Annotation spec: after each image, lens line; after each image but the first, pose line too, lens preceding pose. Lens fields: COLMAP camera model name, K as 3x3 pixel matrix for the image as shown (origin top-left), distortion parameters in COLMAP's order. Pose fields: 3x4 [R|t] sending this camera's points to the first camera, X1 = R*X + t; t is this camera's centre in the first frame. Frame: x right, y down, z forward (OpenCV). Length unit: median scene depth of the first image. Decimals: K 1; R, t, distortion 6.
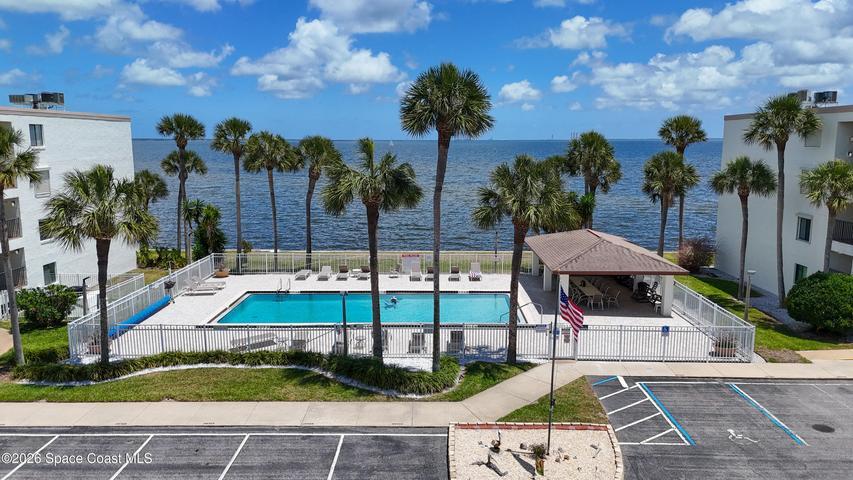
lens RADIAL K [[632.8, 0, 427.0], [0, 632.8, 239.8], [0, 0, 1]] dist [-0.003465, -0.002412]
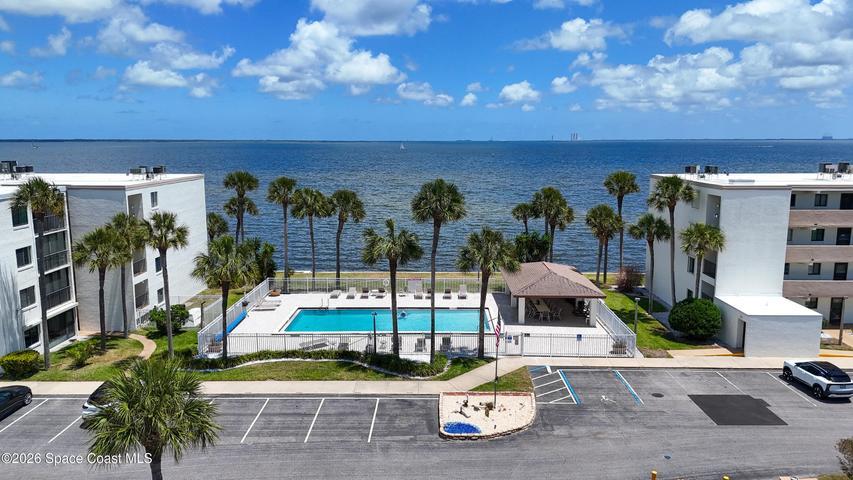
lens RADIAL K [[632.8, 0, 427.0], [0, 632.8, 239.8], [0, 0, 1]] dist [-0.003465, -0.002412]
pose [[1.000000, 0.000094, -0.000458, 0.000678], [-0.000094, 1.000000, -0.000516, -0.080722], [0.000458, 0.000516, 1.000000, -0.472760]]
